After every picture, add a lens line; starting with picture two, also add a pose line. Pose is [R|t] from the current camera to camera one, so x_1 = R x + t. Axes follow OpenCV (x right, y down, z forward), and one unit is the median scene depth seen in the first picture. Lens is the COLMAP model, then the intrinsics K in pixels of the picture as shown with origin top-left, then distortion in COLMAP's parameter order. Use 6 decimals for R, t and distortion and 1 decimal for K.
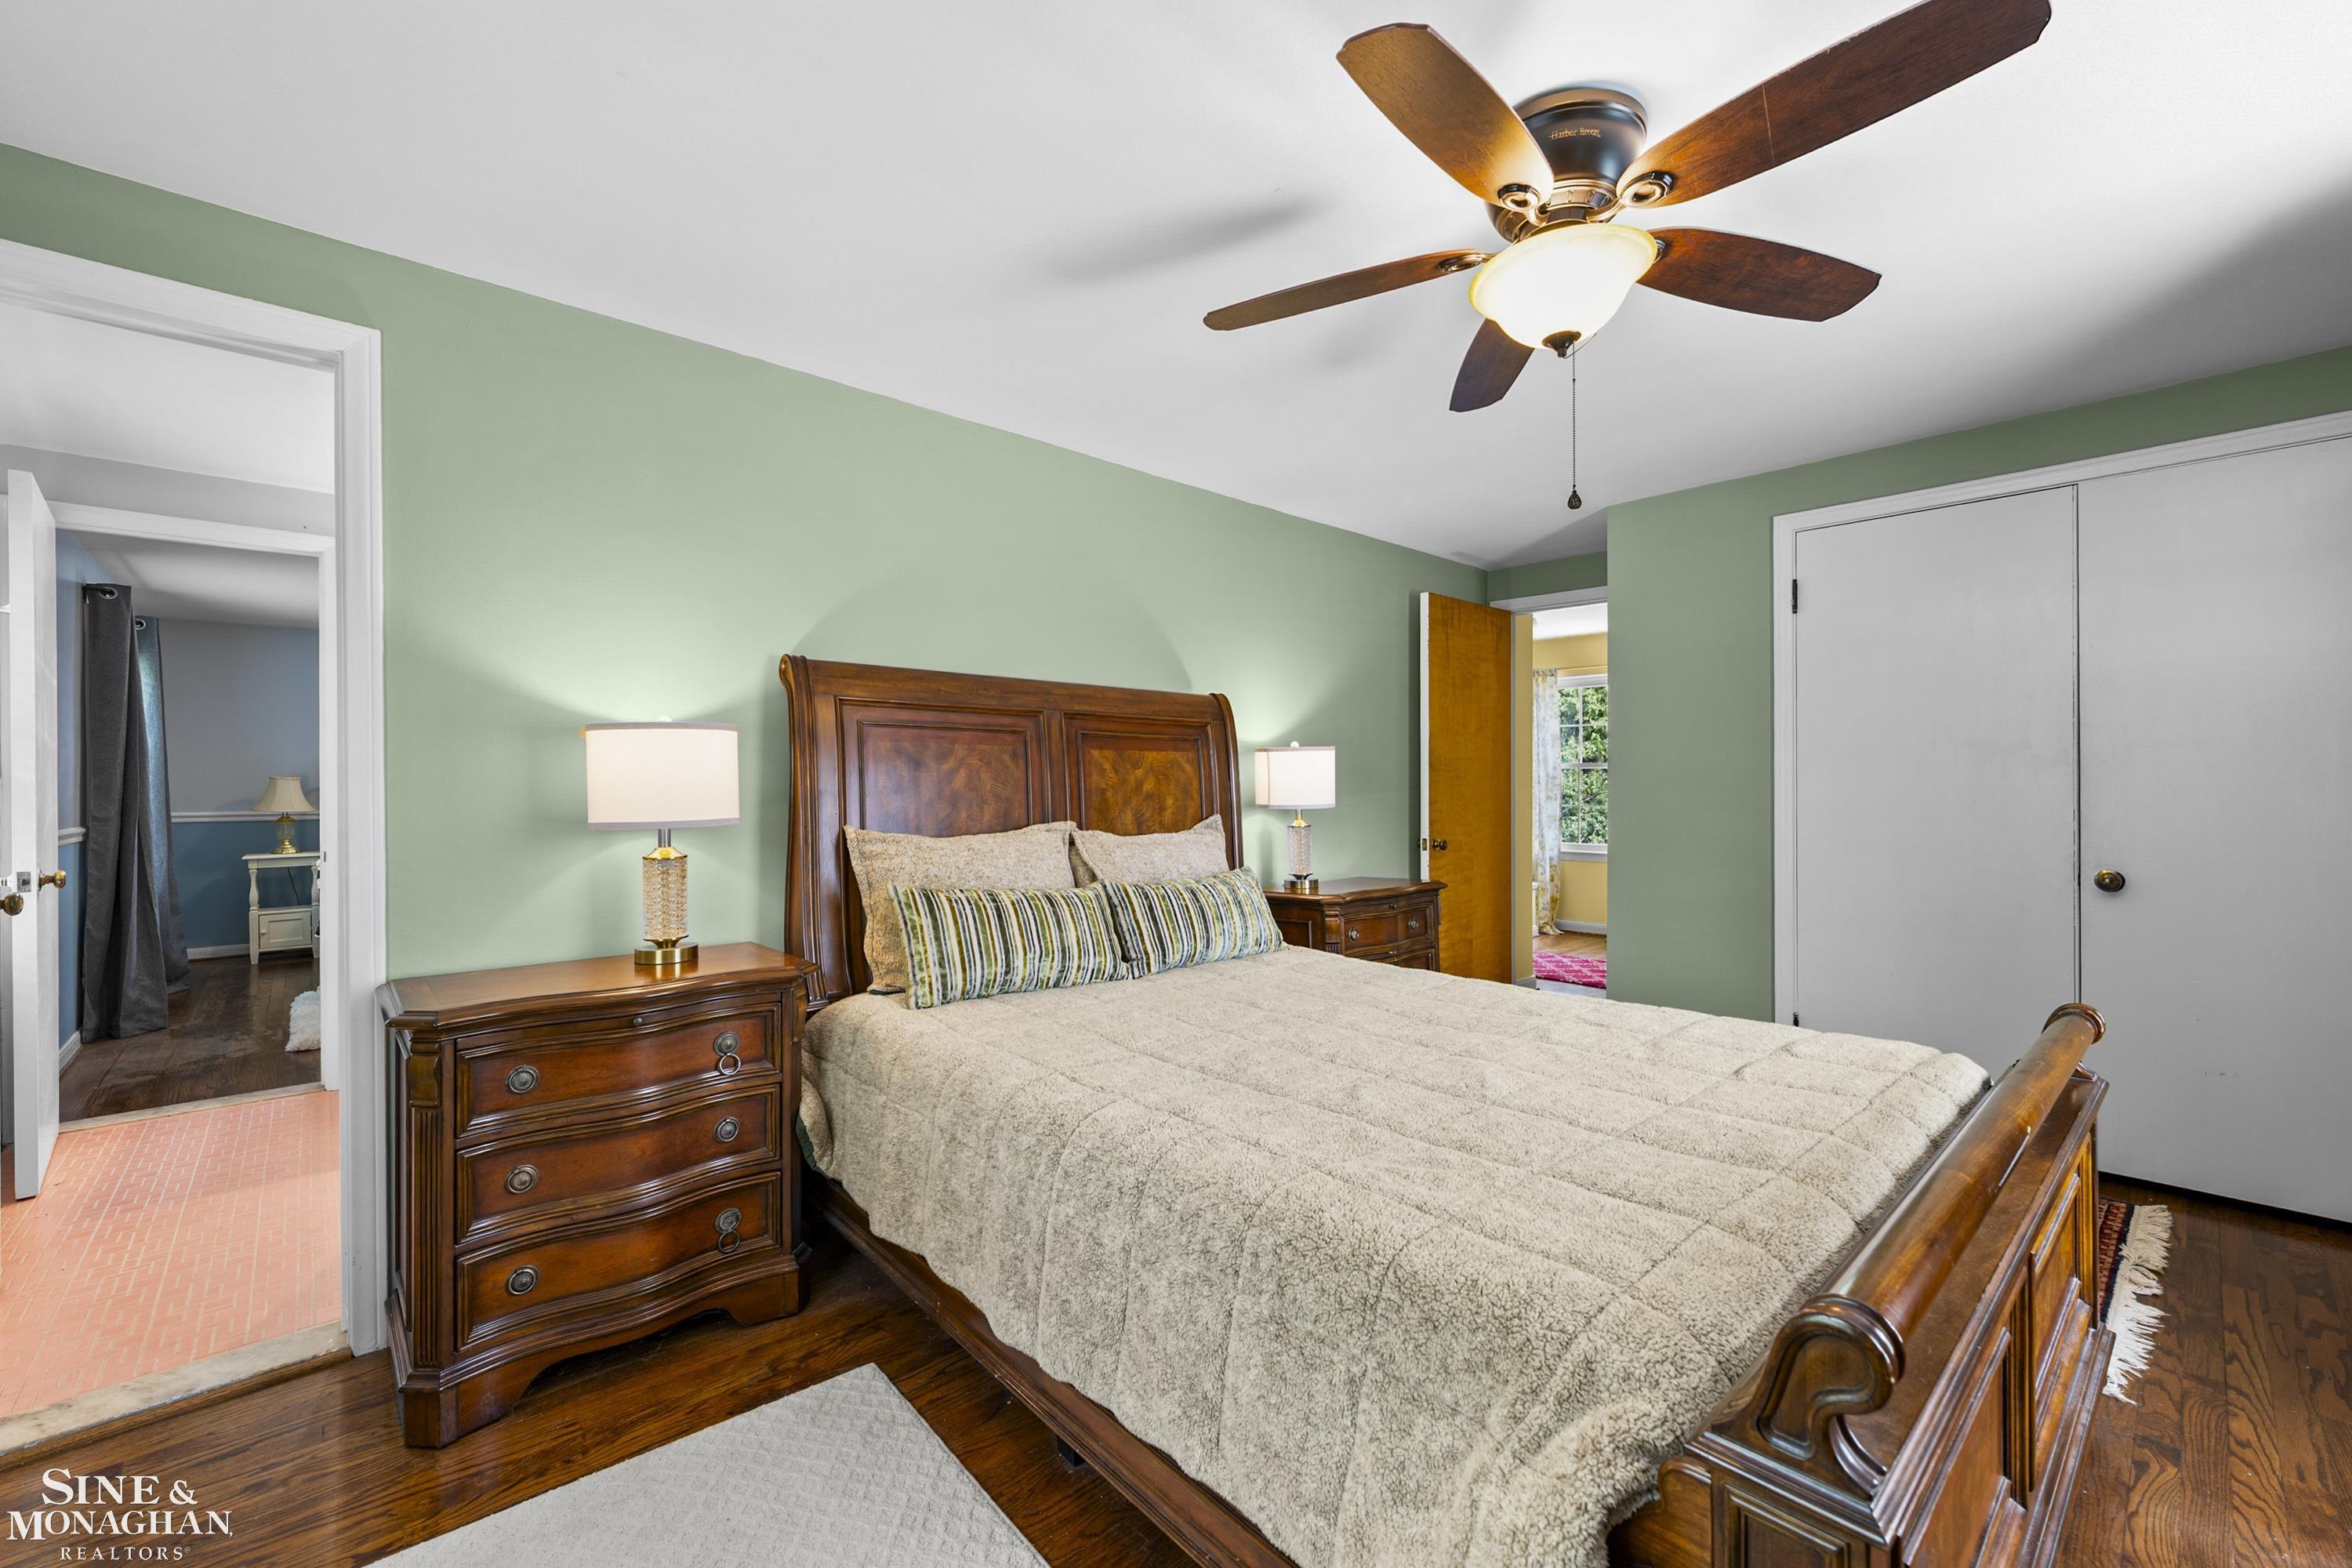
lens RADIAL K [[954.2, 0, 1183.5], [0, 954.2, 779.5], [0, 0, 1]] dist [-0.002955, 0.000958]
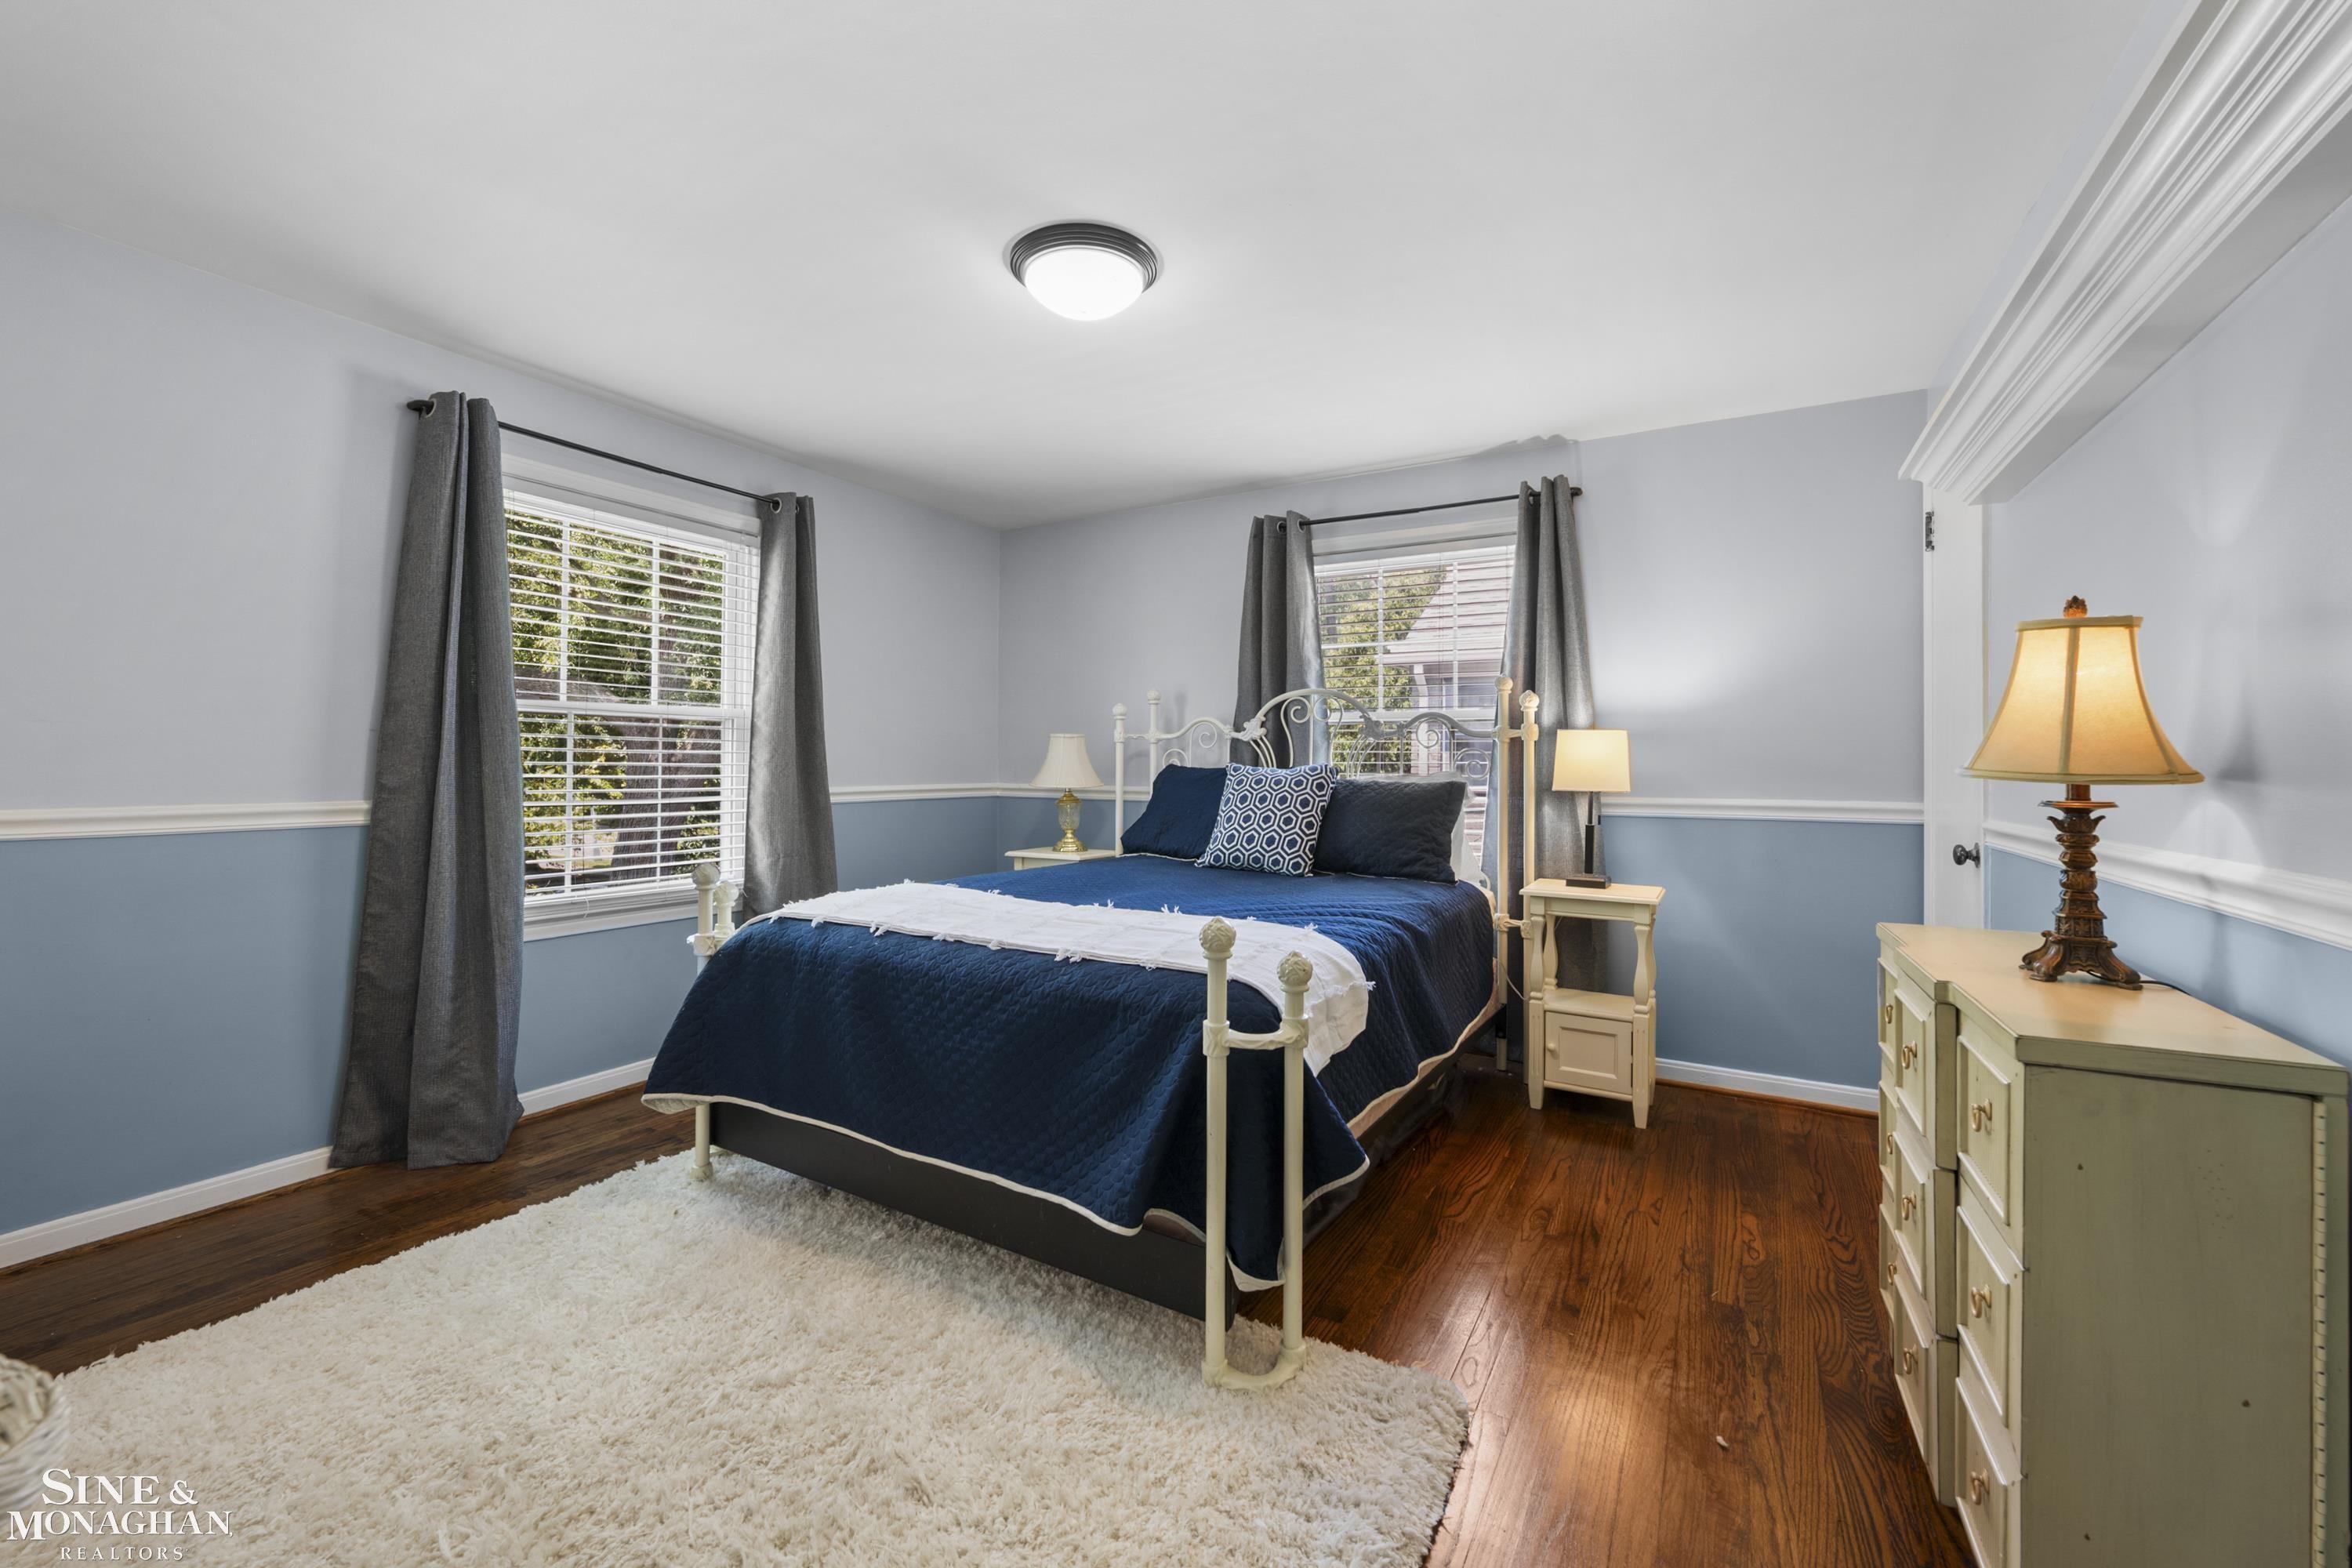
lens RADIAL K [[954.2, 0, 1172.1], [0, 954.2, 776.3], [0, 0, 1]] dist [-0.002955, 0.000958]
pose [[0.302172, 0.014742, -0.953140, -0.301470], [-0.003393, 0.999891, 0.014390, 0.017080], [0.953248, -0.001114, 0.302189, 0.887495]]
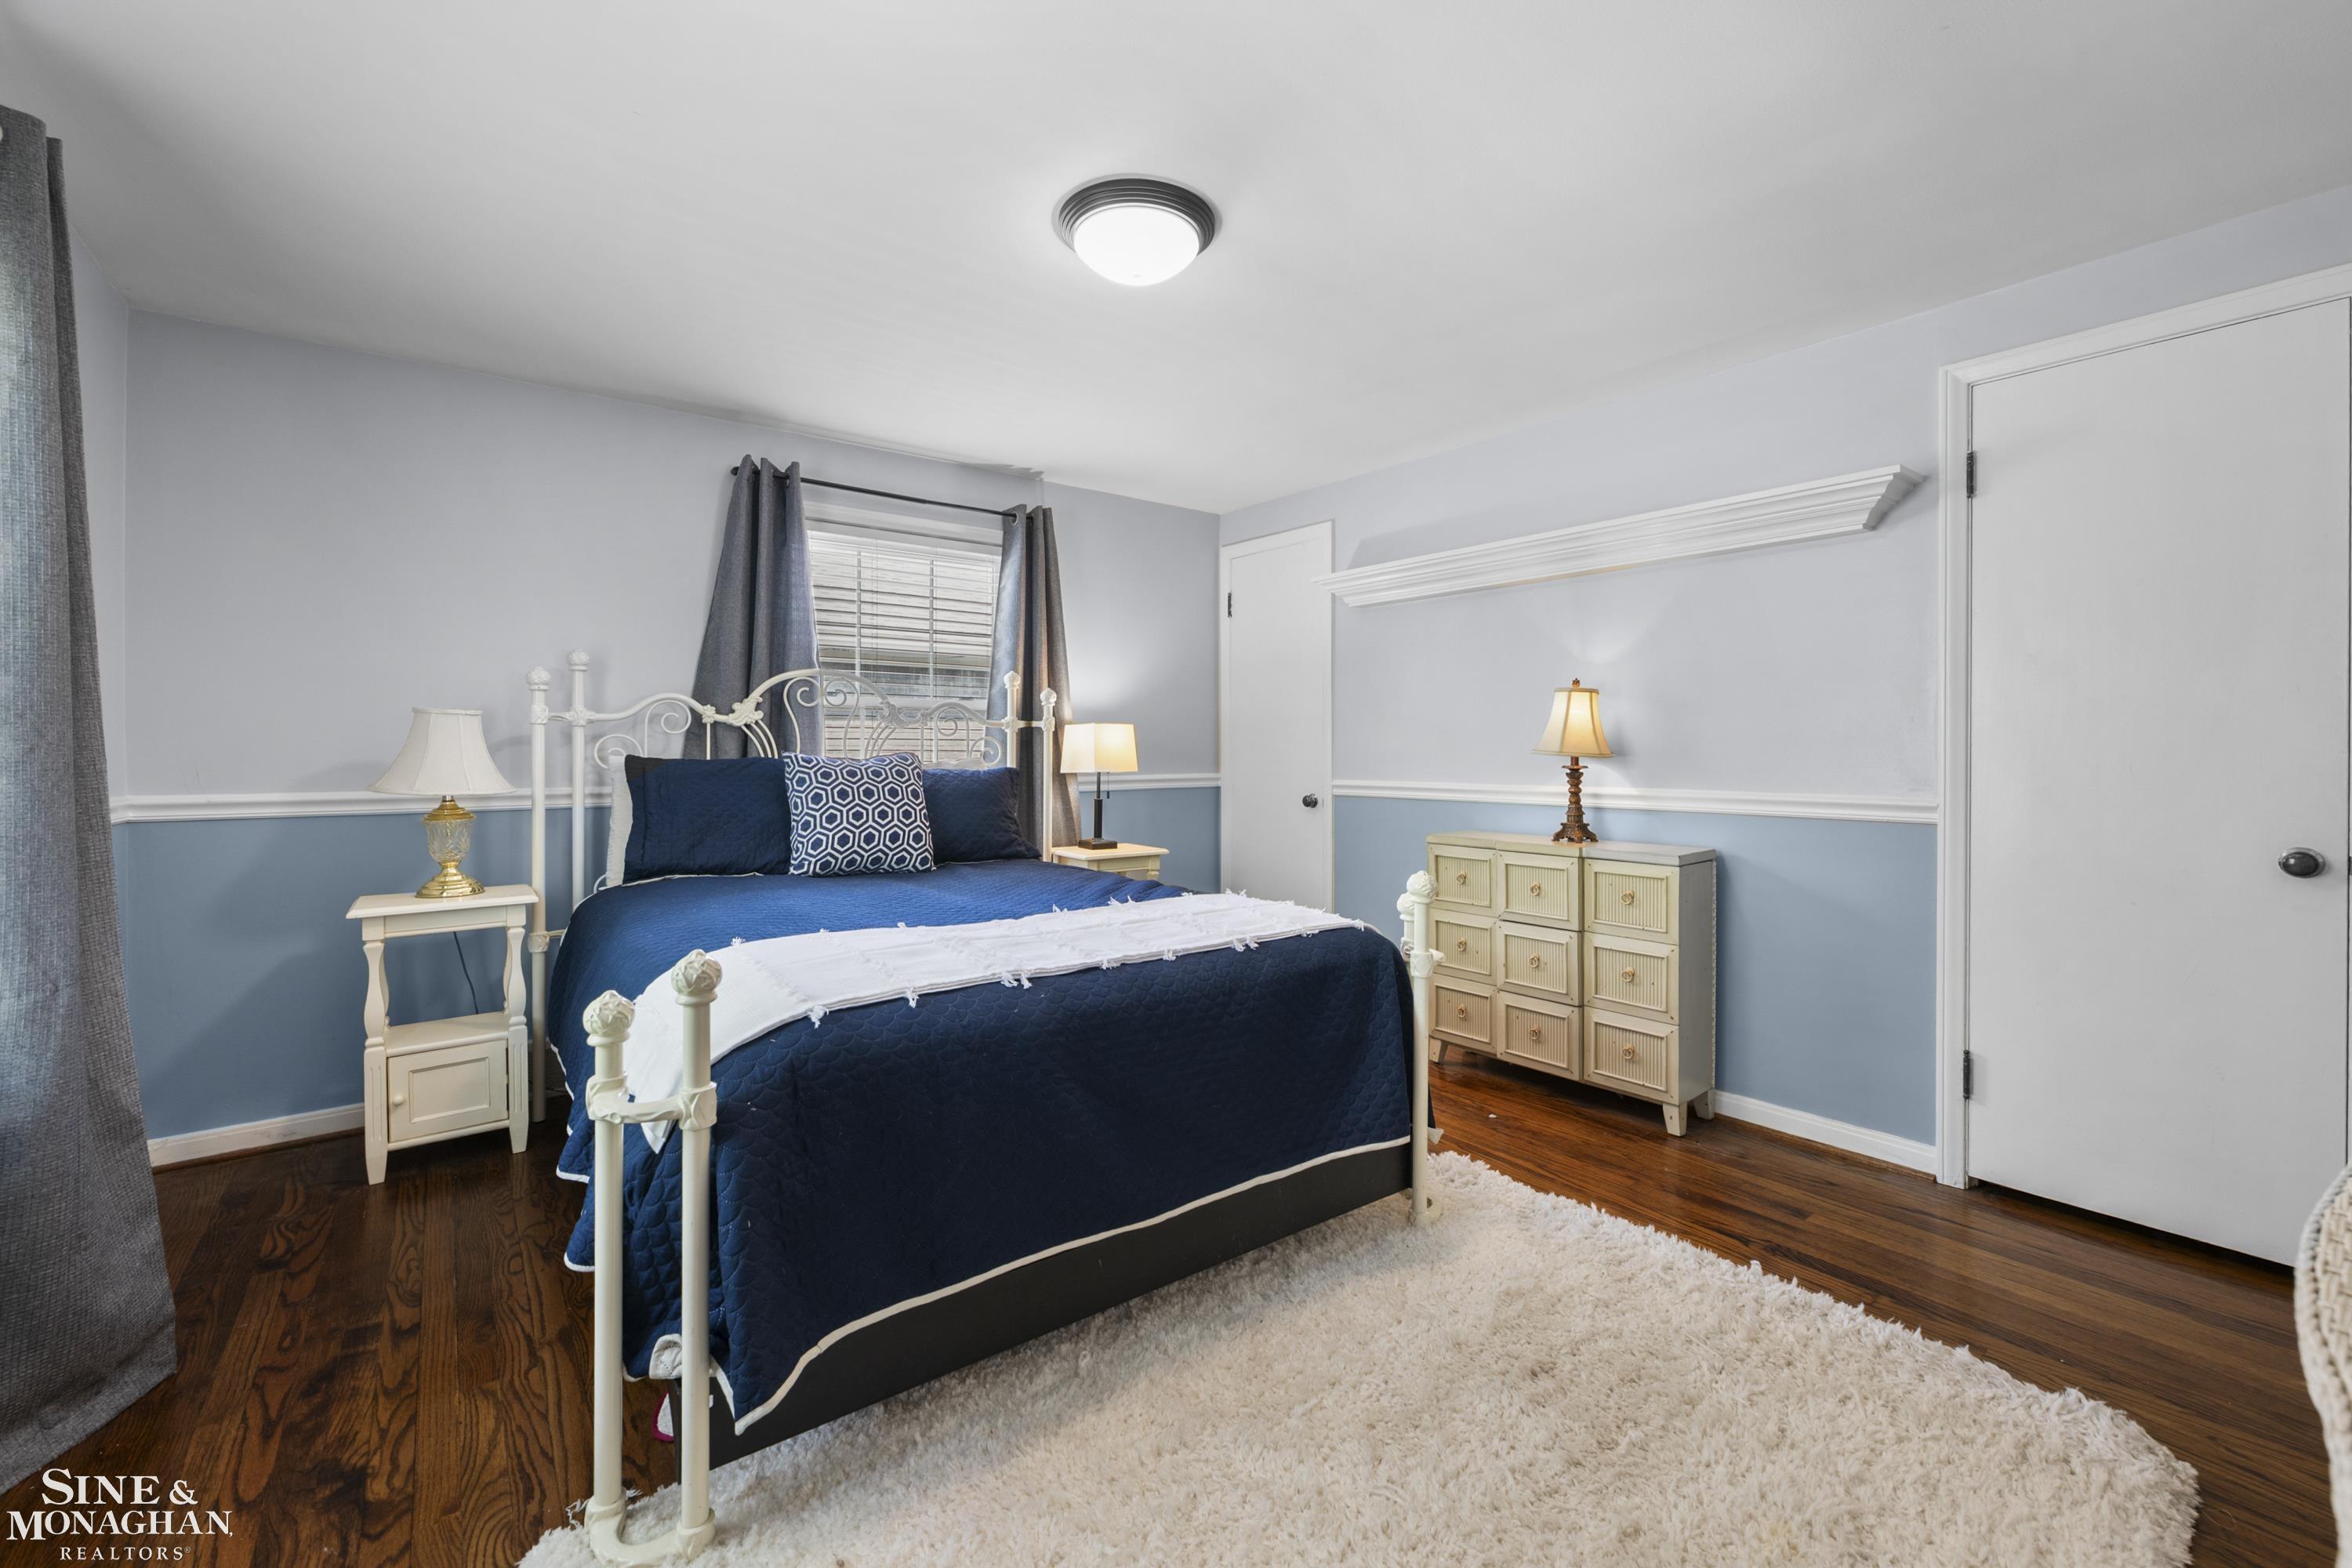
lens RADIAL K [[954.2, 0, 1198.1], [0, 954.2, 749.4], [0, 0, 1]] dist [-0.002955, 0.000958]
pose [[0.996280, -0.002618, -0.086130, -0.596164], [0.002794, 0.999994, 0.001916, 0.015205], [0.086125, -0.002150, 0.996282, 0.630284]]
